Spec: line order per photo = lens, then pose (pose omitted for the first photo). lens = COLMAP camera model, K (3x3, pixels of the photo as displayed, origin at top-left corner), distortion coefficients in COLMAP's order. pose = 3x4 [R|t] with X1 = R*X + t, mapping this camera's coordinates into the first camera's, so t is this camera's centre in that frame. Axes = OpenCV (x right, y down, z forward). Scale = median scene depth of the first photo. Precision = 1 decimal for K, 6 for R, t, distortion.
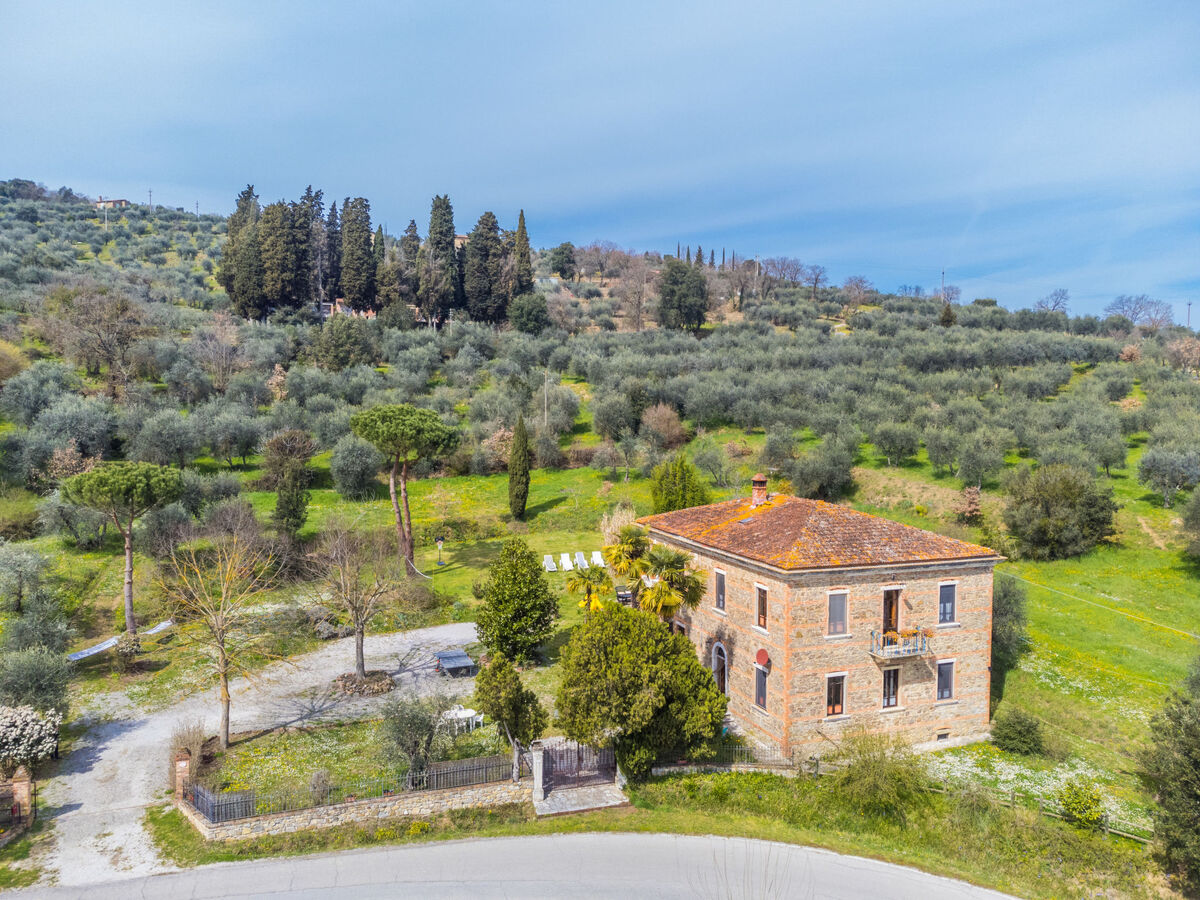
lens RADIAL K [[876.8, 0, 594.2], [0, 876.8, 455.1], [0, 0, 1]] dist [0.035371, -0.028435]
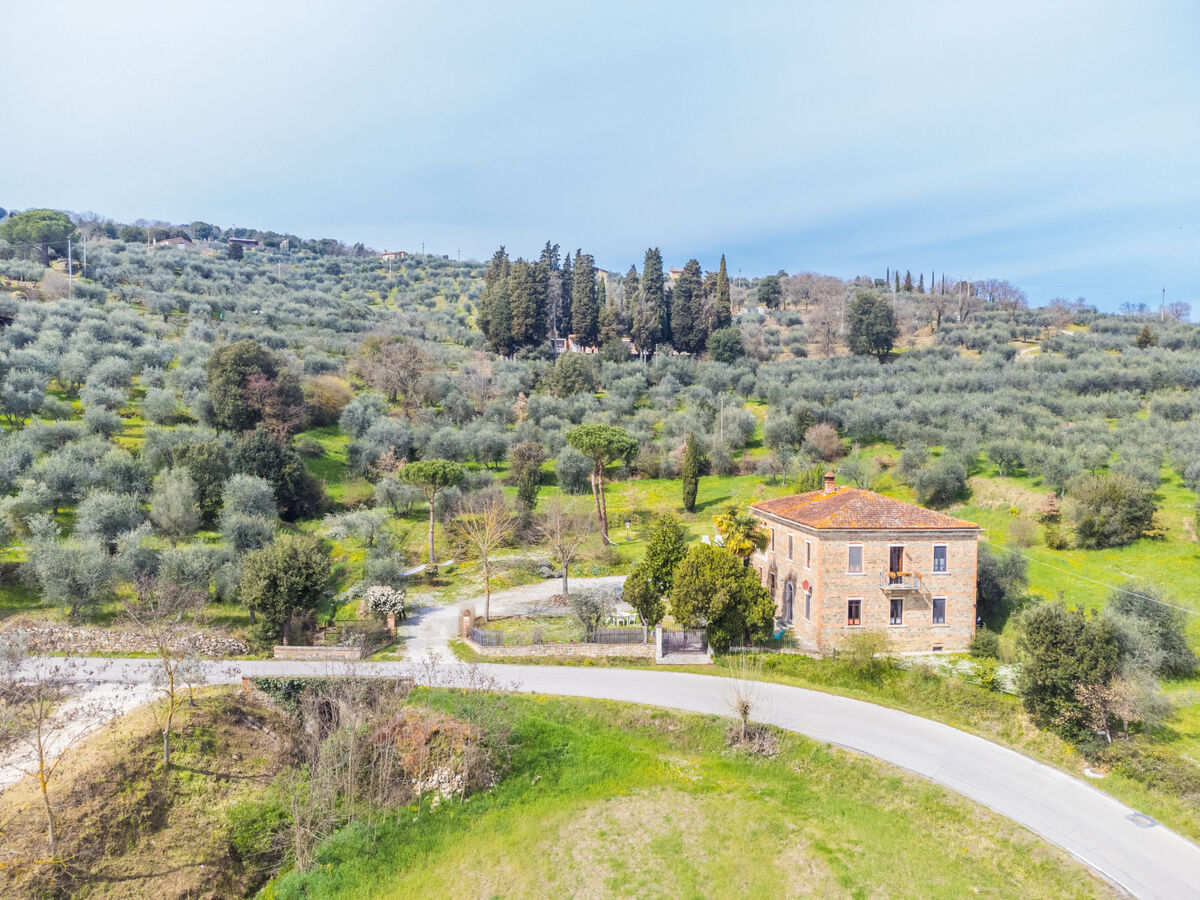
lens RADIAL K [[876.8, 0, 598.6], [0, 876.8, 456.4], [0, 0, 1]] dist [0.035371, -0.028435]
pose [[0.967225, 0.011617, -0.253657, 0.090192], [-0.016597, 0.999709, -0.017503, 0.012951], [0.253380, 0.021140, 0.967136, -0.244389]]
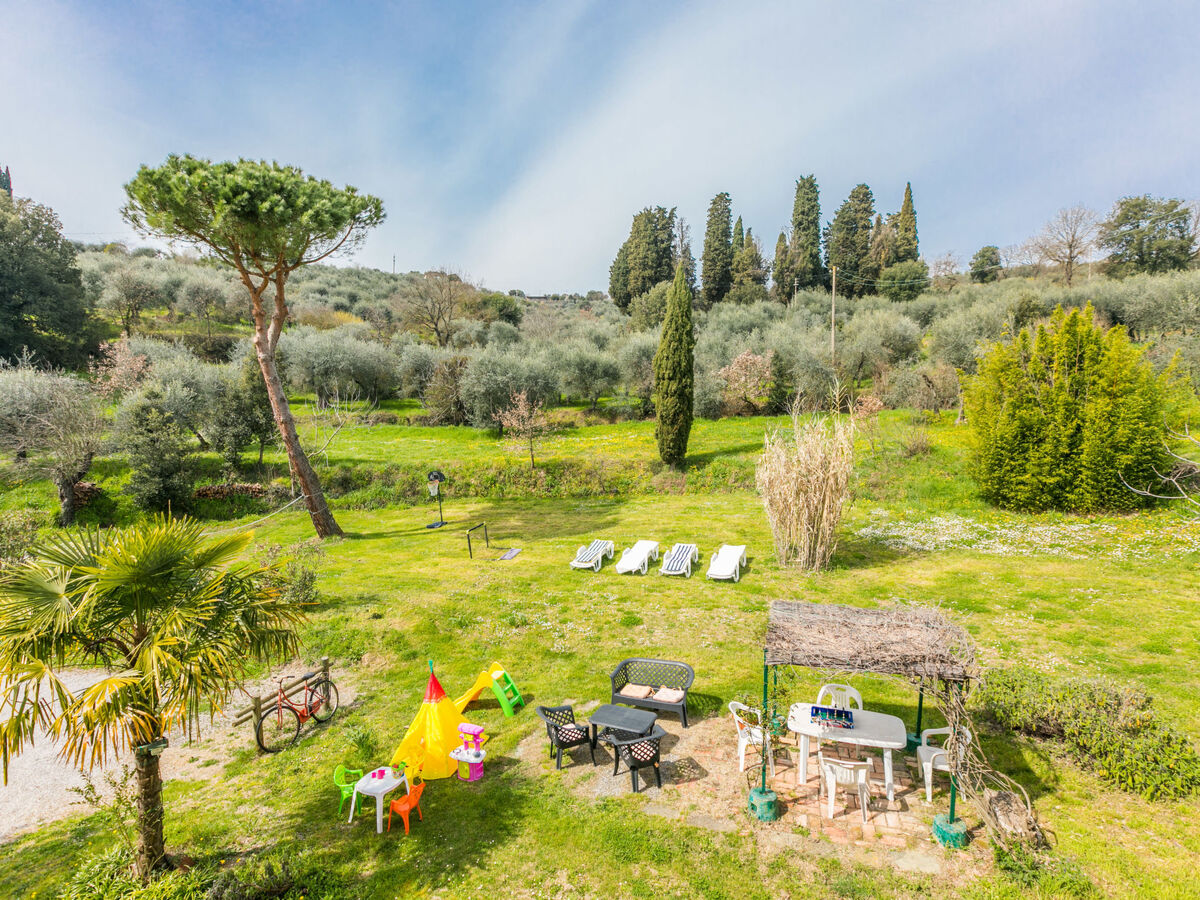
lens RADIAL K [[599.1, 0, 599.6], [0, 599.1, 446.8], [0, 0, 1]] dist [-0.001307, -0.000784]
pose [[0.791611, 0.012456, -0.610898, 0.076239], [-0.051694, 0.997573, -0.046645, 0.062827], [0.608835, 0.068505, 0.790334, 0.549531]]
